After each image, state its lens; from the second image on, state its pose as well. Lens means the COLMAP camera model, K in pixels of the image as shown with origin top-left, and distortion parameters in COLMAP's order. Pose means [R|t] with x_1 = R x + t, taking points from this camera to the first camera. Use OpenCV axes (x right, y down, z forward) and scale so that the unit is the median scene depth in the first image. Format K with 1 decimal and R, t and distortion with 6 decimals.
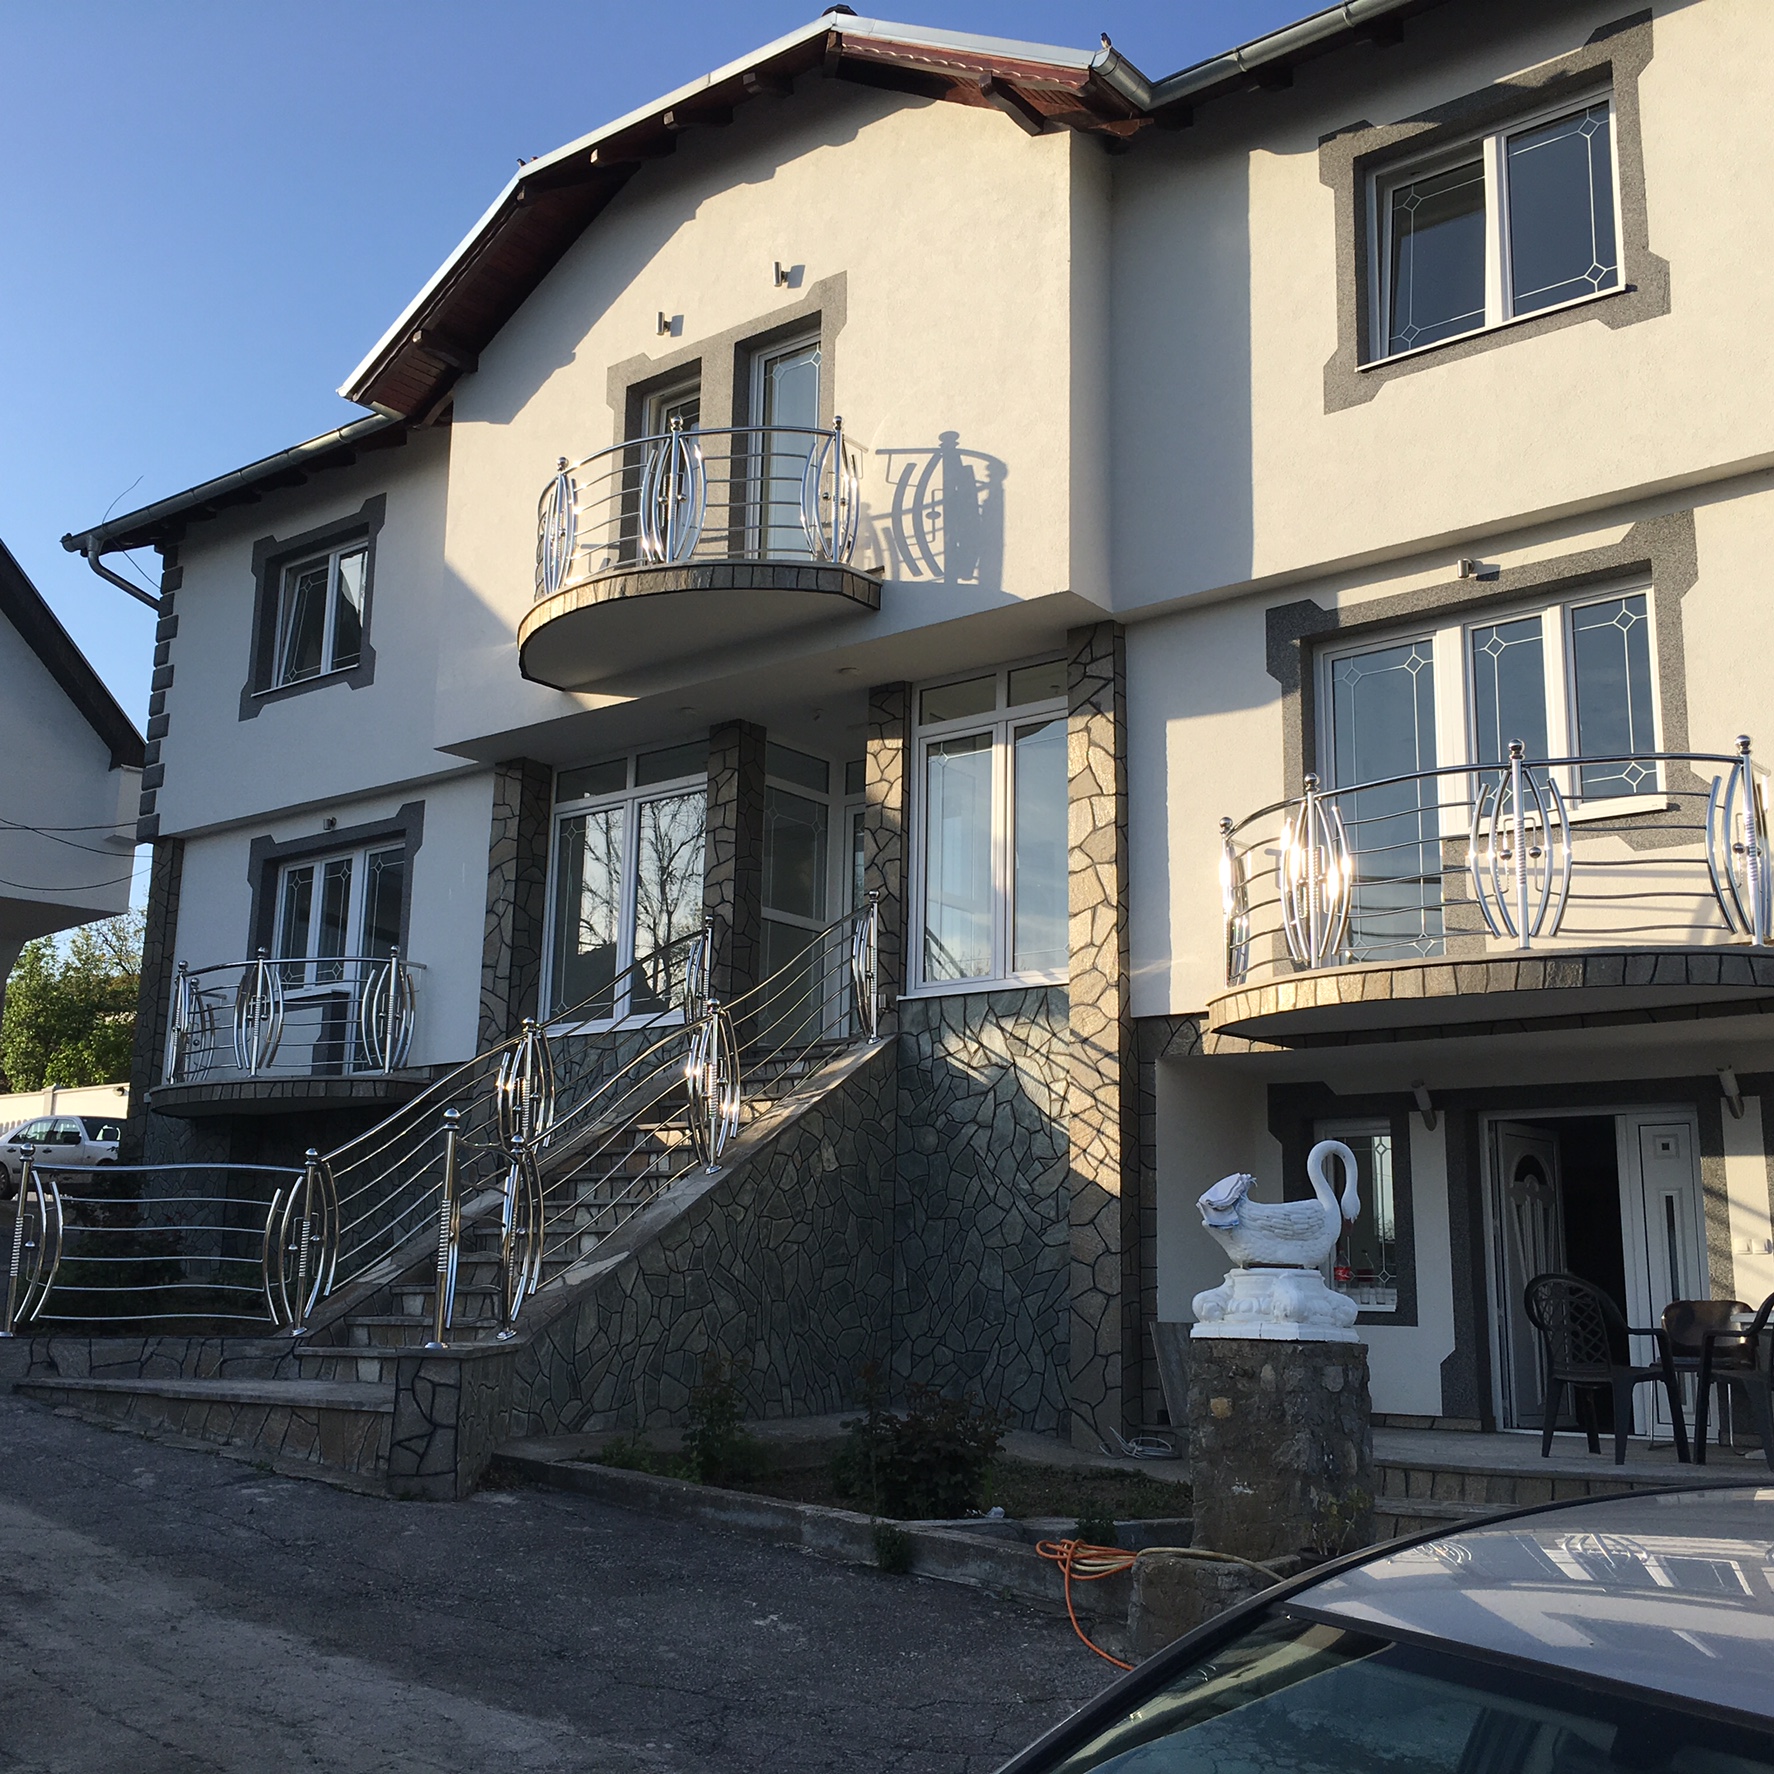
lens RADIAL K [[2012.3, 0, 886.4], [0, 2012.3, 886.8], [0, 0, 1]] dist [0.048014, 0.000000]
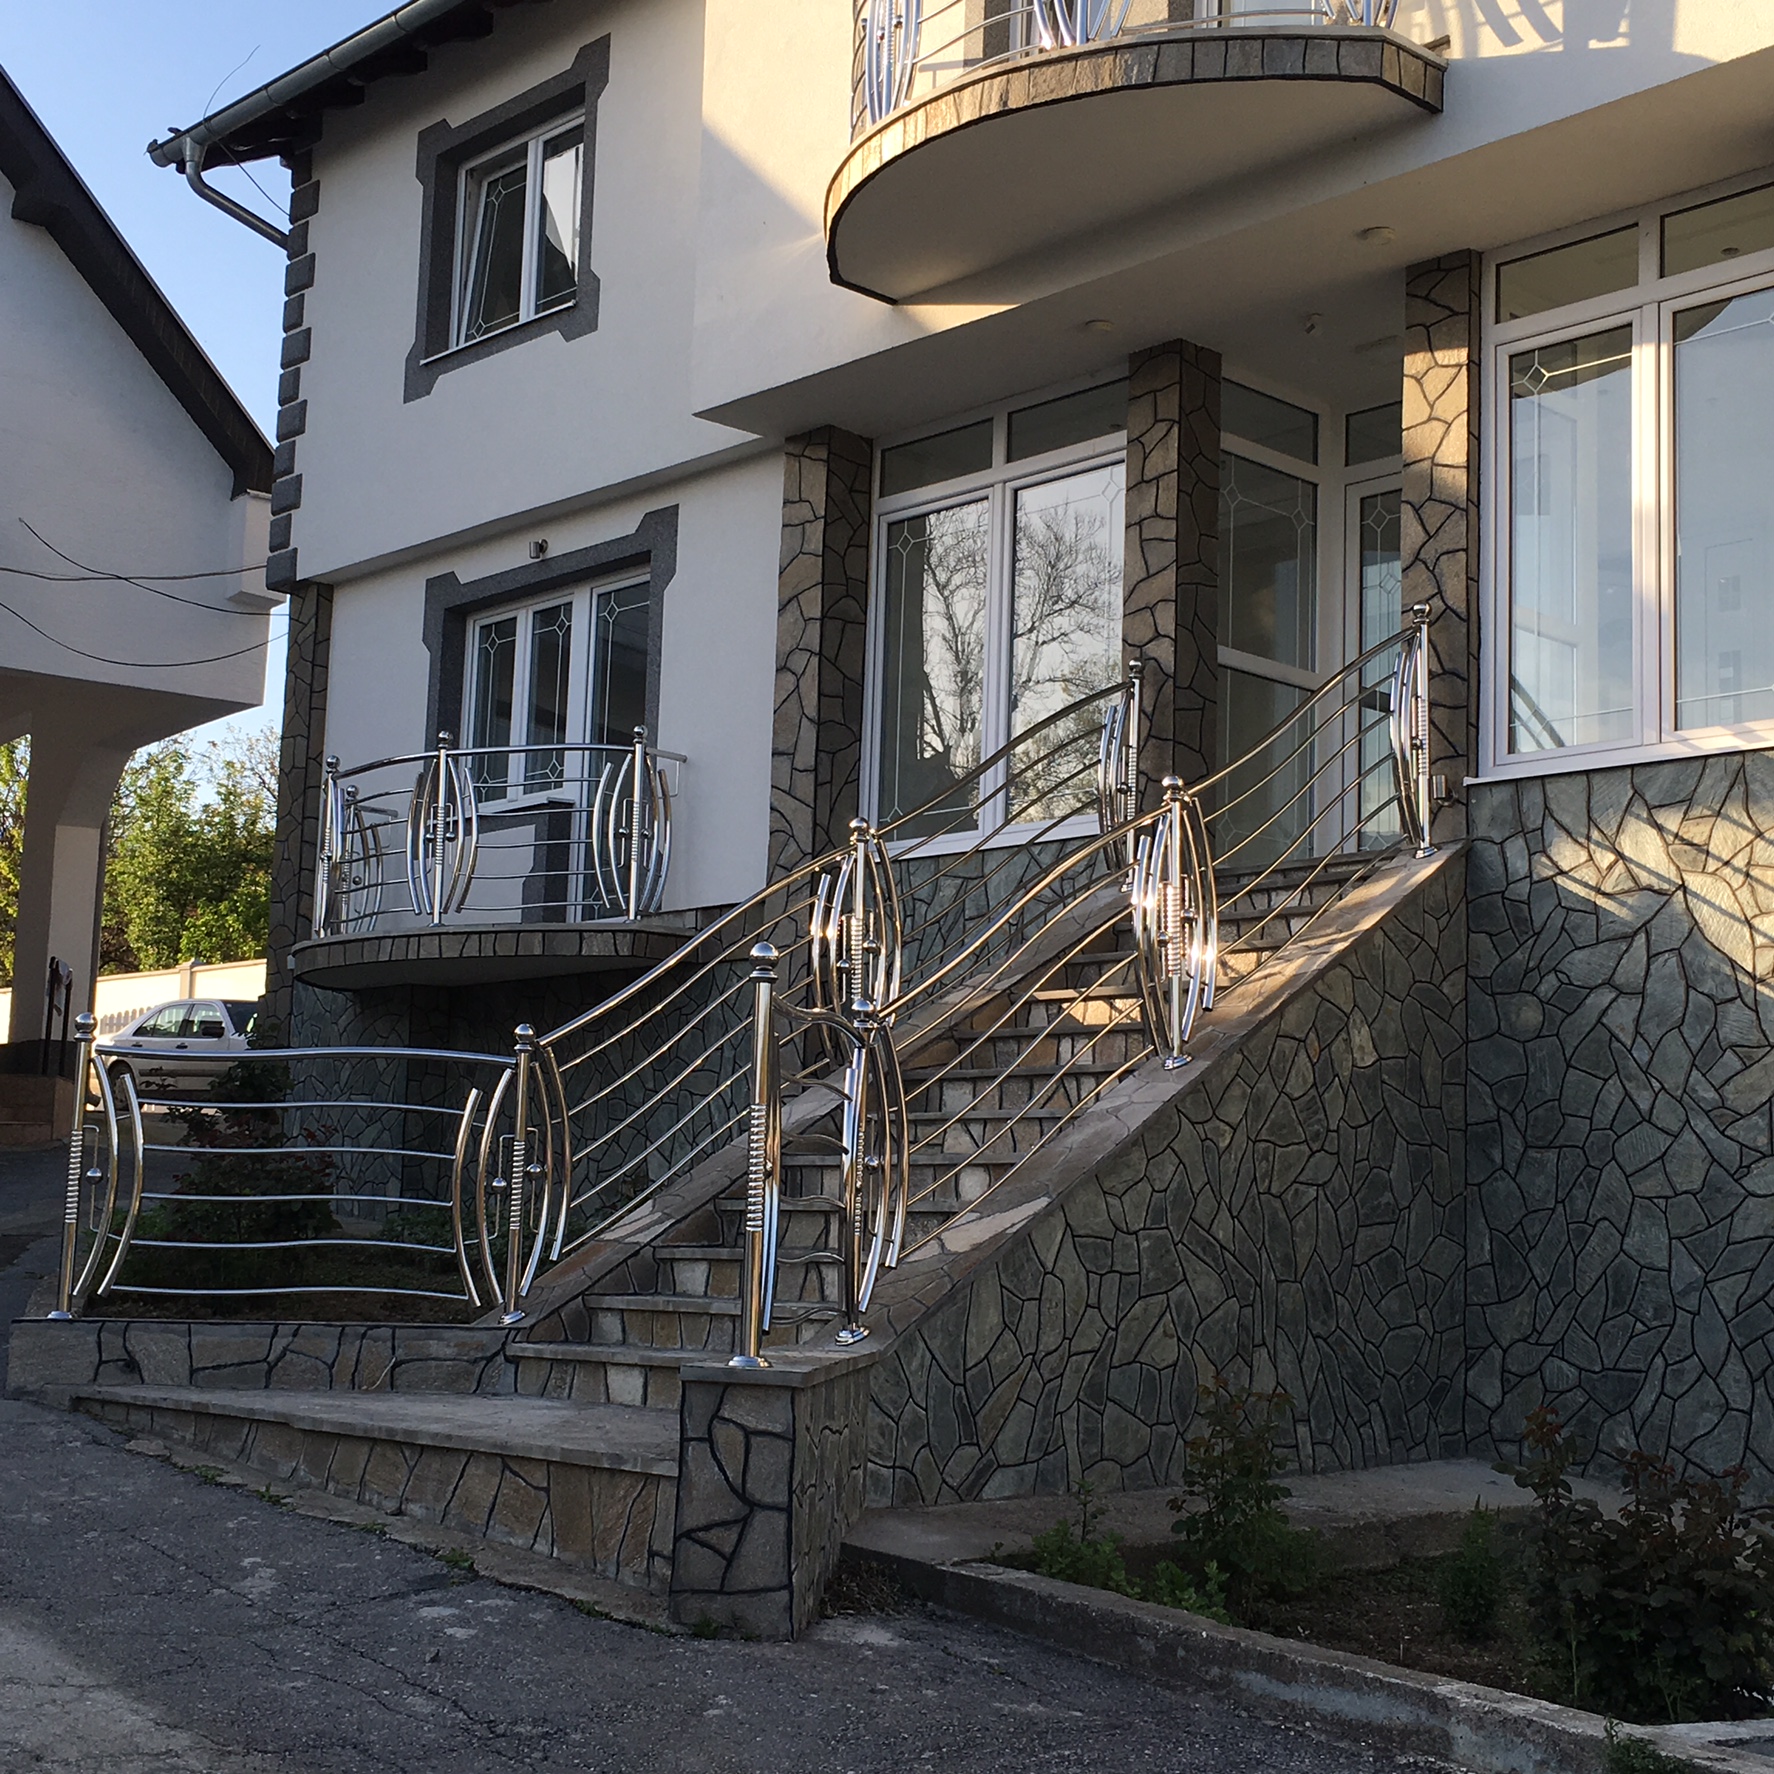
lens RADIAL K [[2649.4, 0, 879.9], [0, 2649.4, 890.1], [0, 0, 1]] dist [0.046798, 0.000000]
pose [[0.989824, -0.006722, -0.142141, -0.057366], [0.016142, 0.997740, 0.065223, 0.034919], [0.141381, -0.066854, 0.987695, 0.204100]]
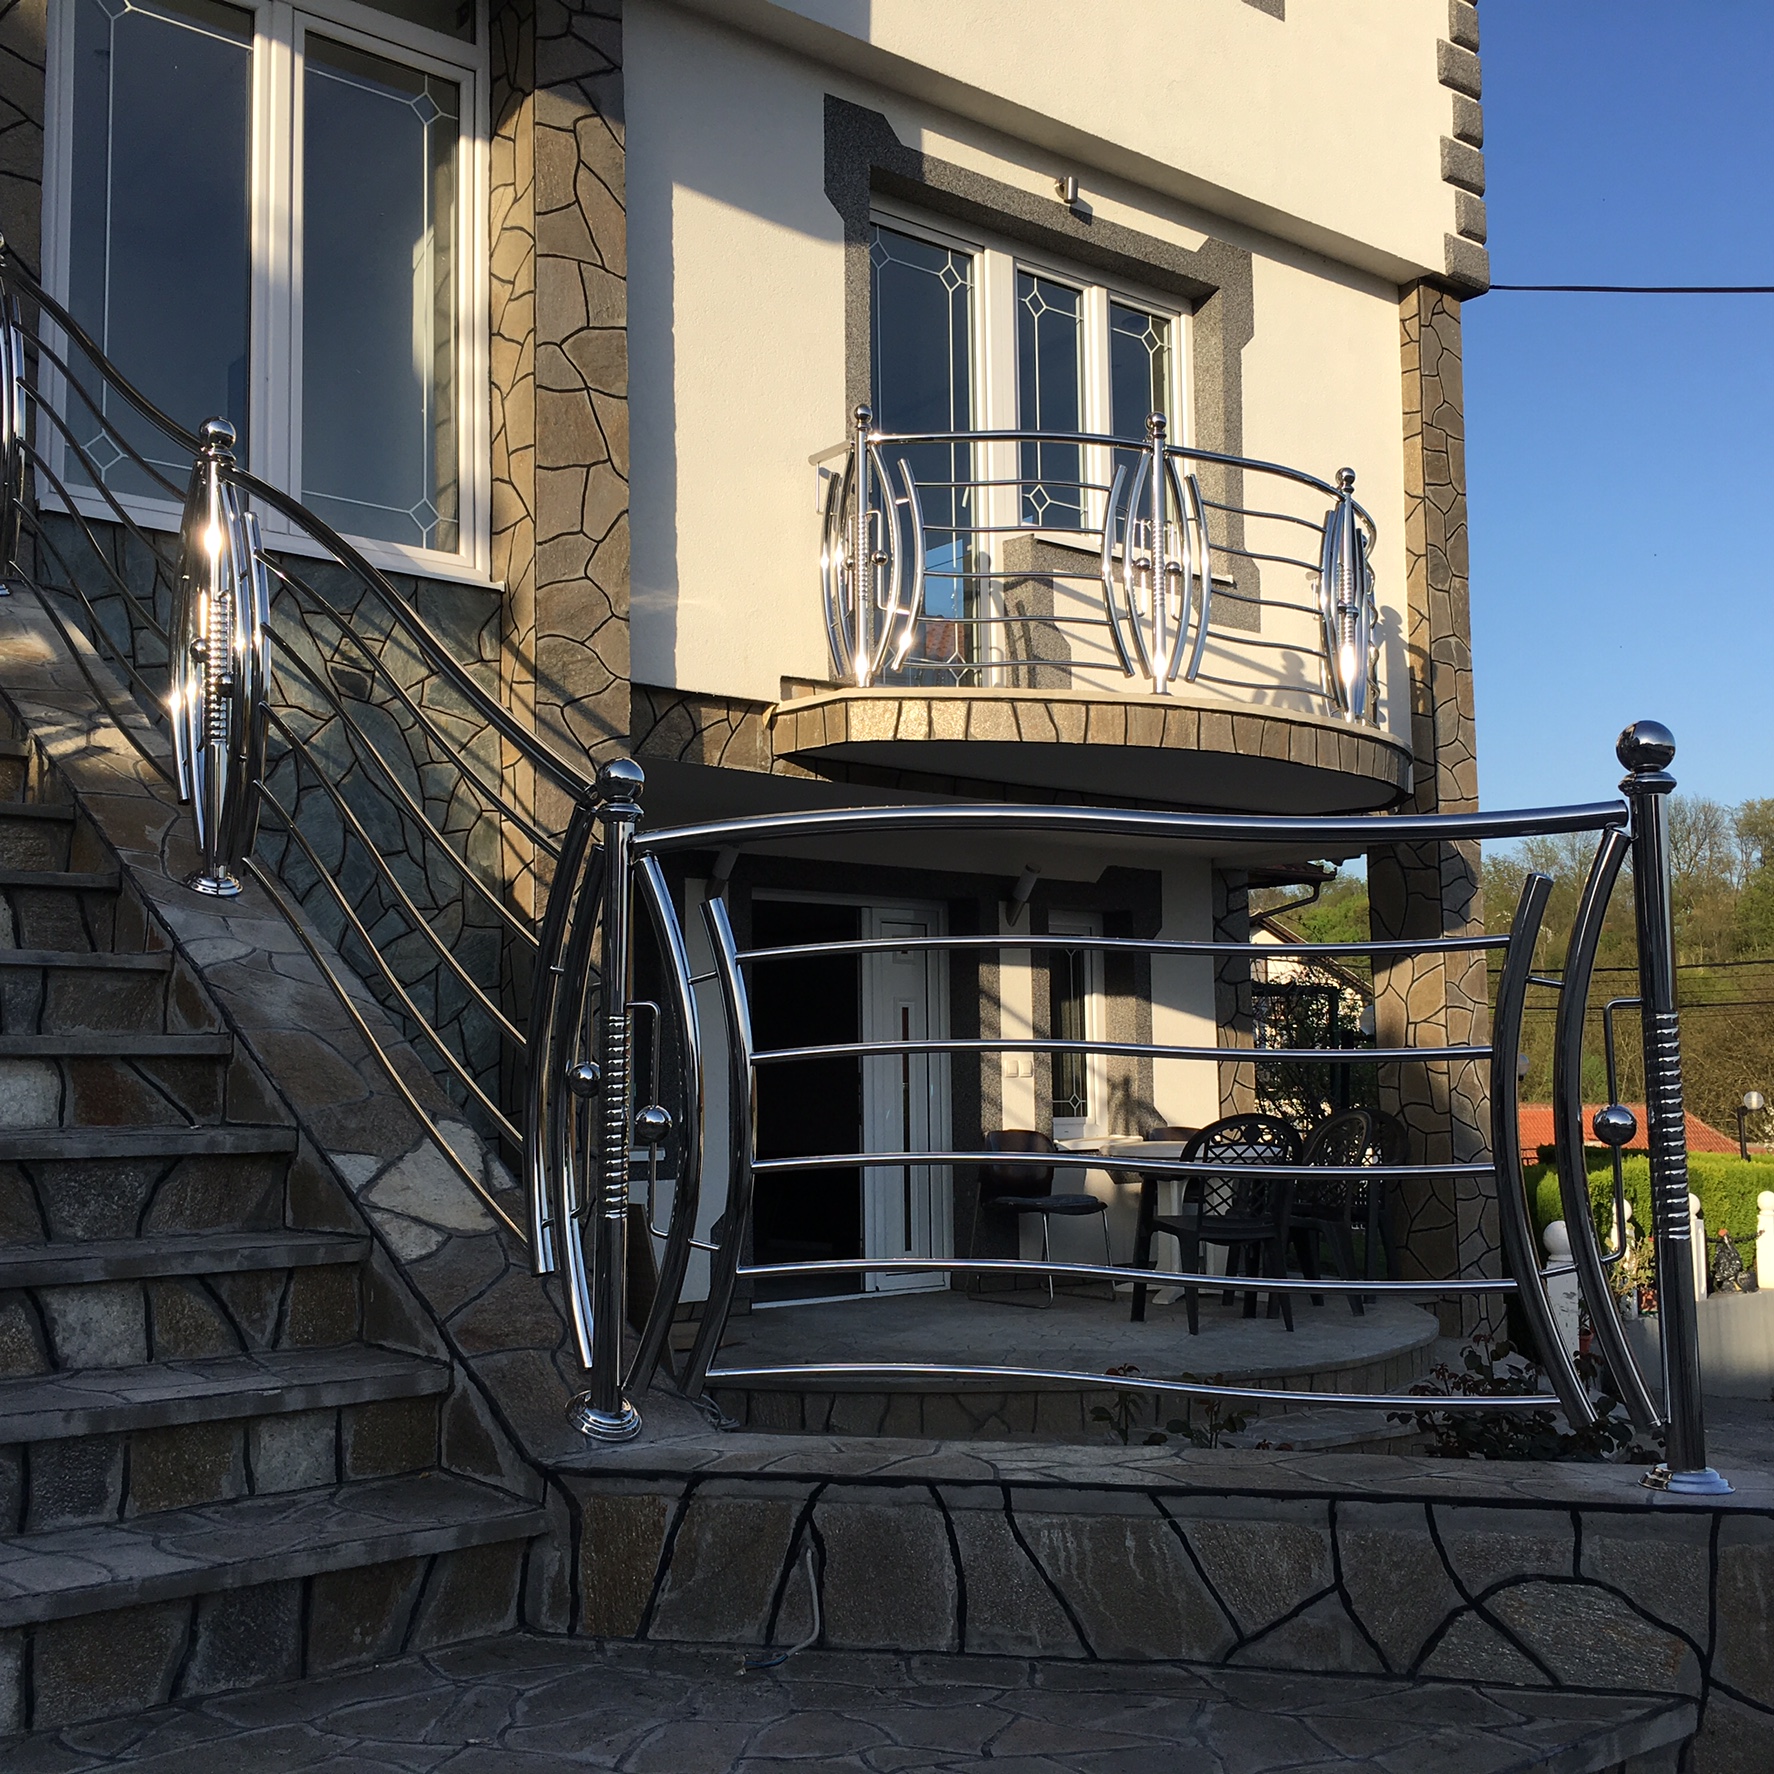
lens RADIAL K [[2012.3, 0, 881.7], [0, 2012.3, 887.6], [0, 0, 1]] dist [0.048014, 0.000000]
pose [[0.210280, 0.077811, 0.974540, -0.392068], [-0.193589, 0.980403, -0.036507, 0.122373], [-0.958283, -0.180984, 0.221223, 0.750064]]
